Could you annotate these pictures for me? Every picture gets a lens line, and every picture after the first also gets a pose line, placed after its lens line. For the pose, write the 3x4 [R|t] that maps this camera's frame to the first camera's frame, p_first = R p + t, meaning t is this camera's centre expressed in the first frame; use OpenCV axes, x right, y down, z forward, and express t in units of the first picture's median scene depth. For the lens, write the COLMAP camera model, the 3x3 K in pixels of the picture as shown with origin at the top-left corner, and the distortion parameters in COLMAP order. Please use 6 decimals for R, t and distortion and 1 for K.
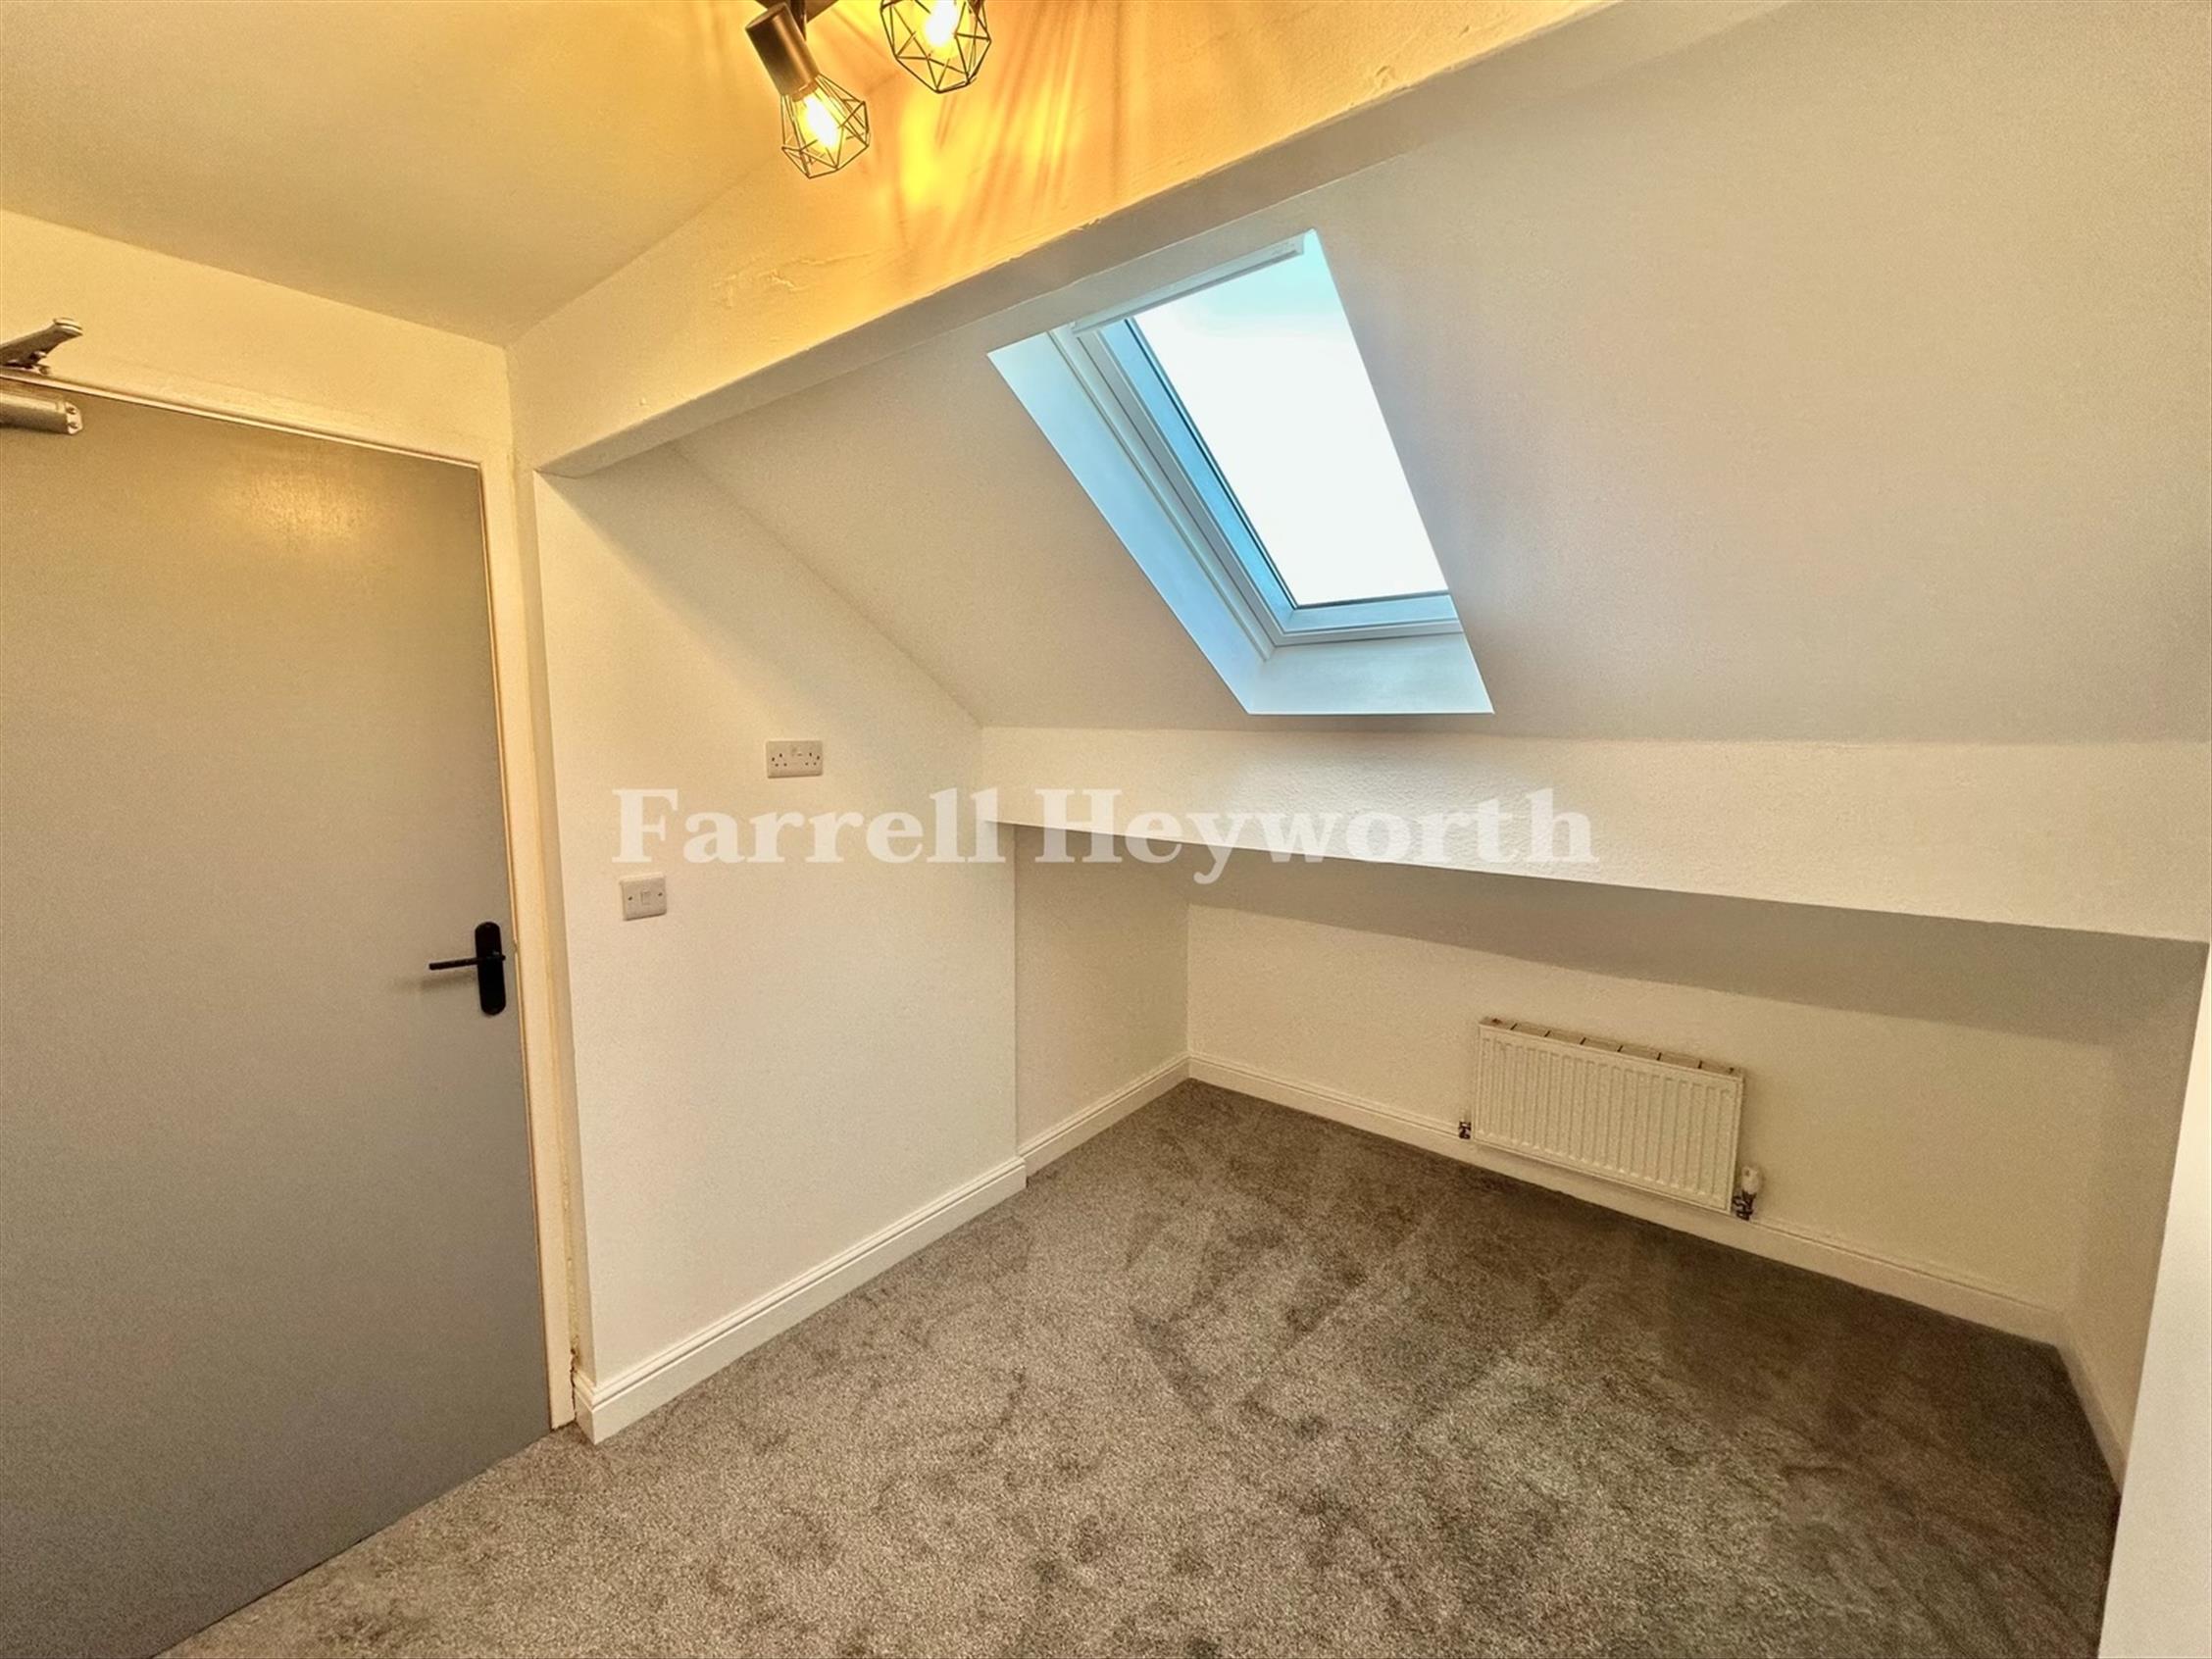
lens RADIAL K [[873.9, 0, 1107.0], [0, 873.9, 840.6], [0, 0, 1]] dist [0.009641, -0.002064]
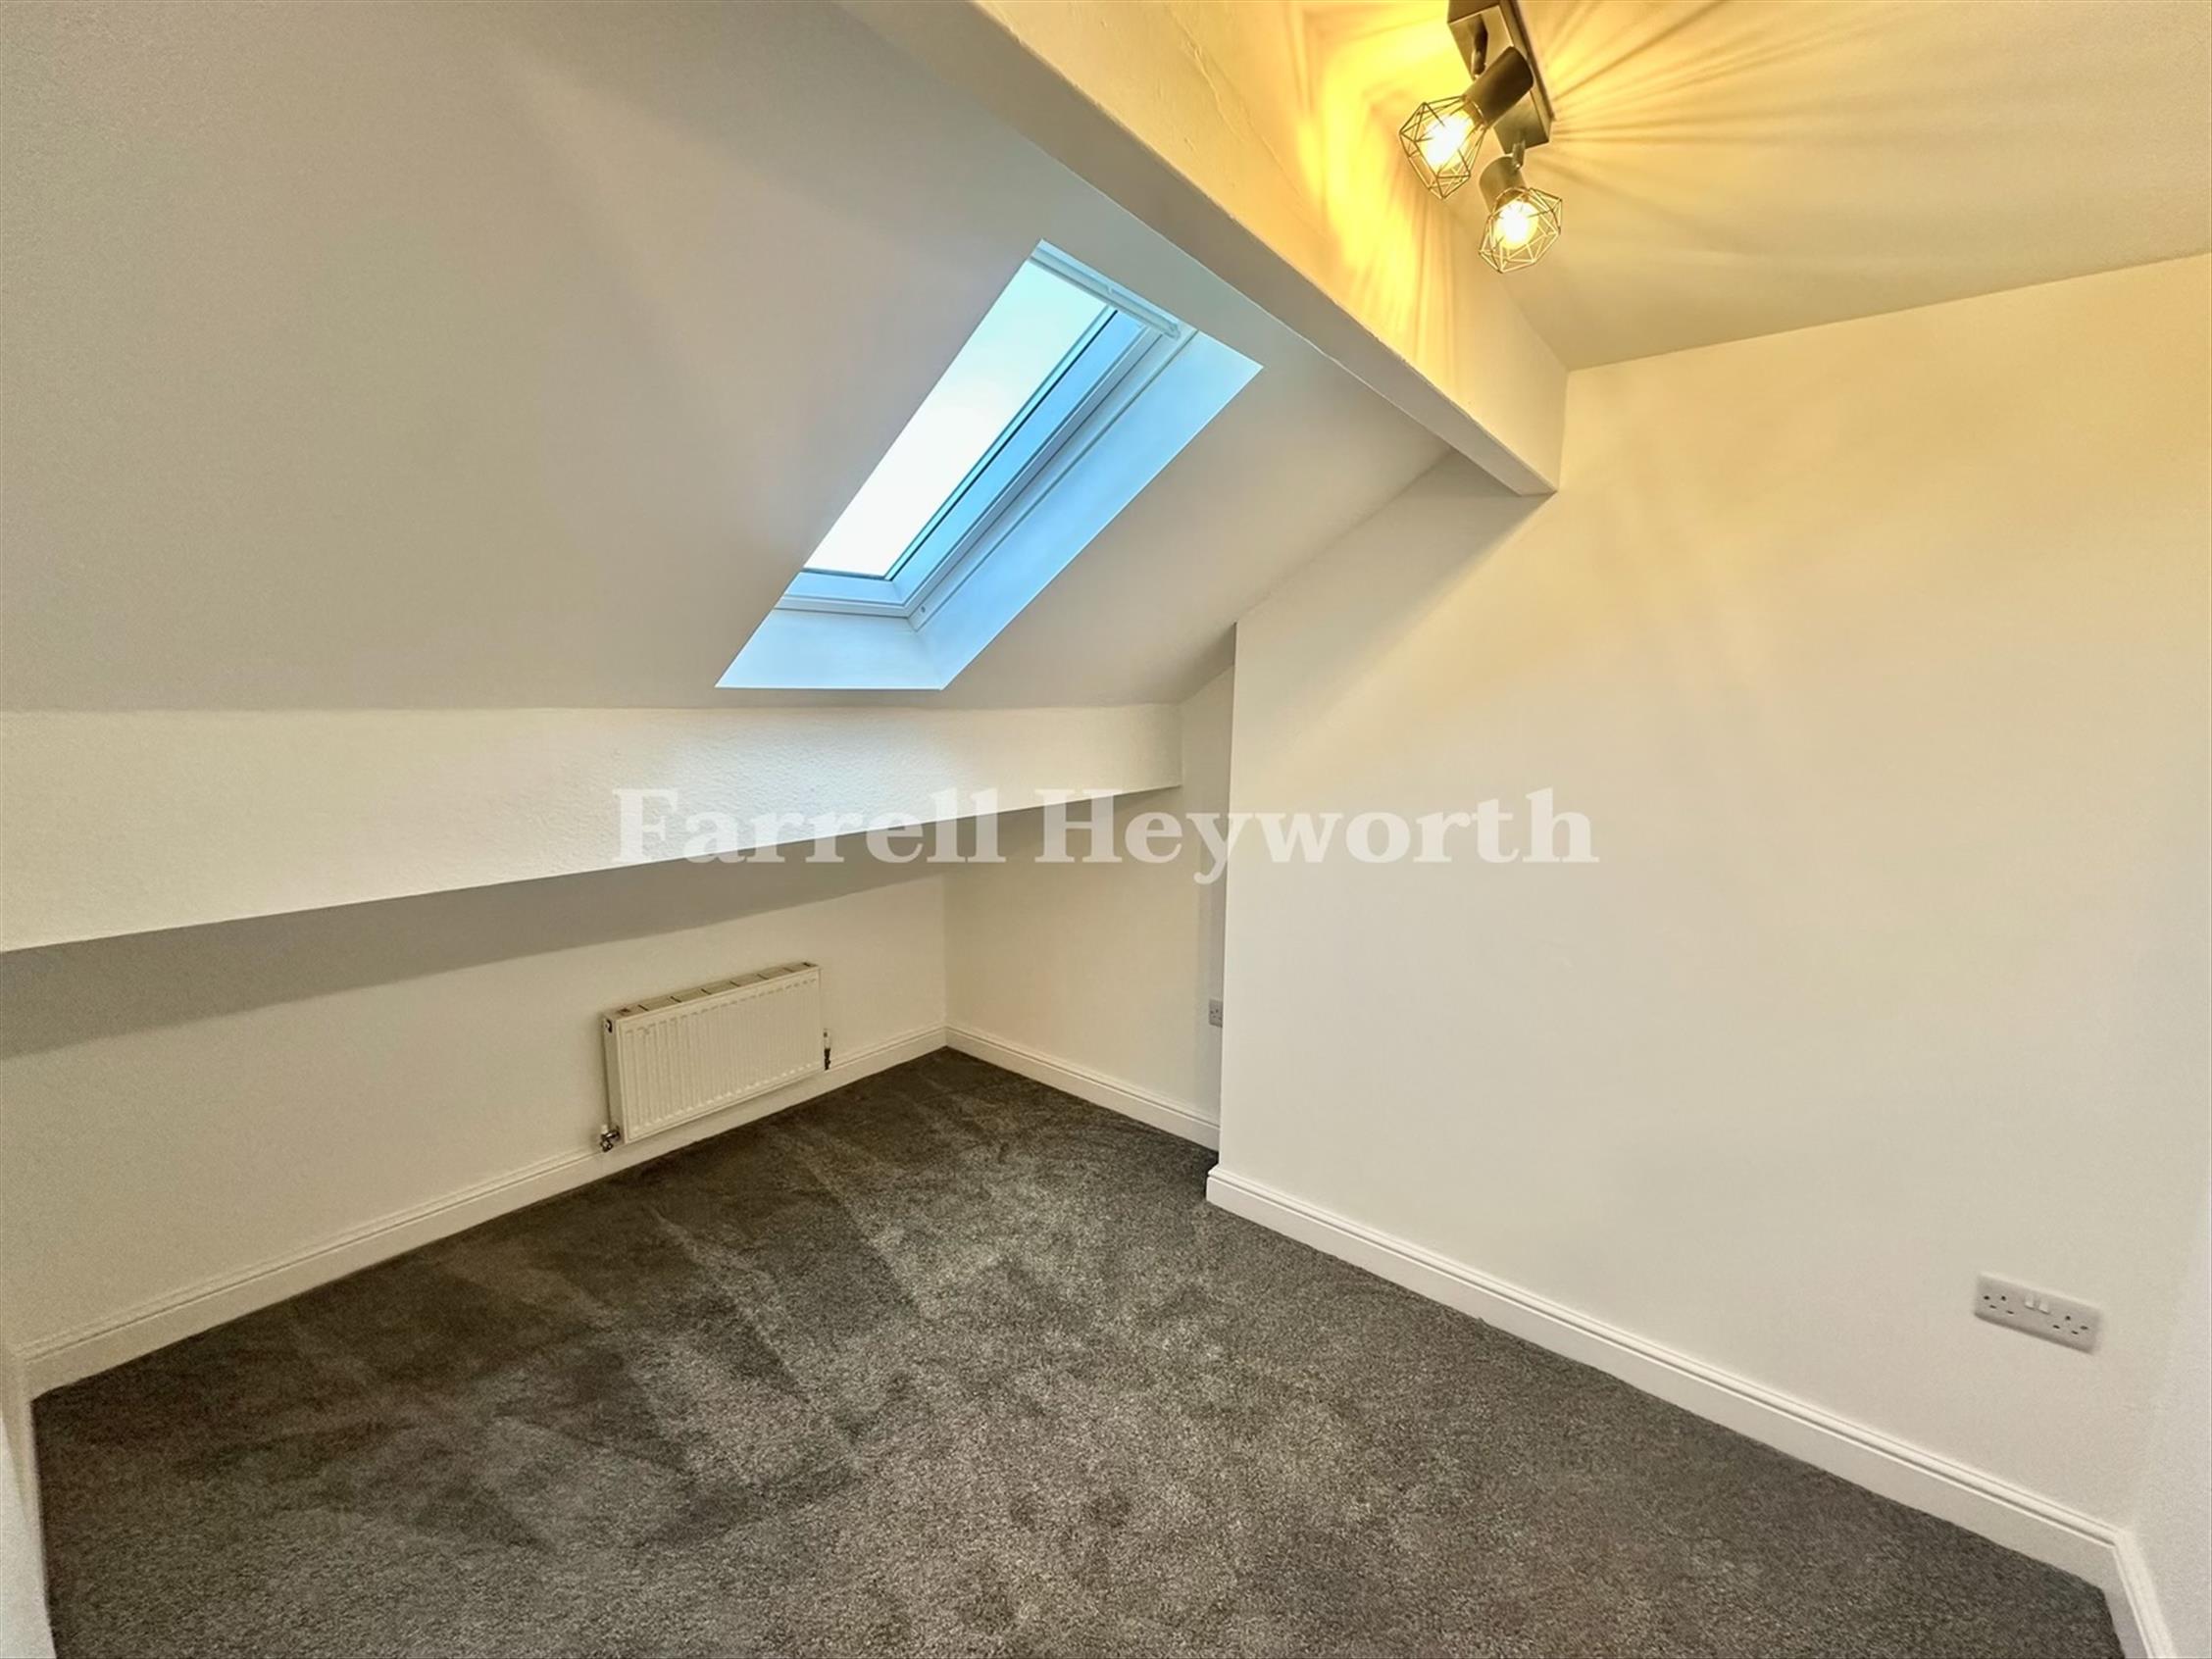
lens RADIAL K [[873.9, 0, 1110.1], [0, 873.9, 812.8], [0, 0, 1]] dist [0.009641, -0.002064]
pose [[0.017023, -0.141234, 0.989830, -0.566857], [0.129447, 0.981953, 0.137884, -0.081538], [-0.991440, 0.125783, 0.034998, 0.528250]]
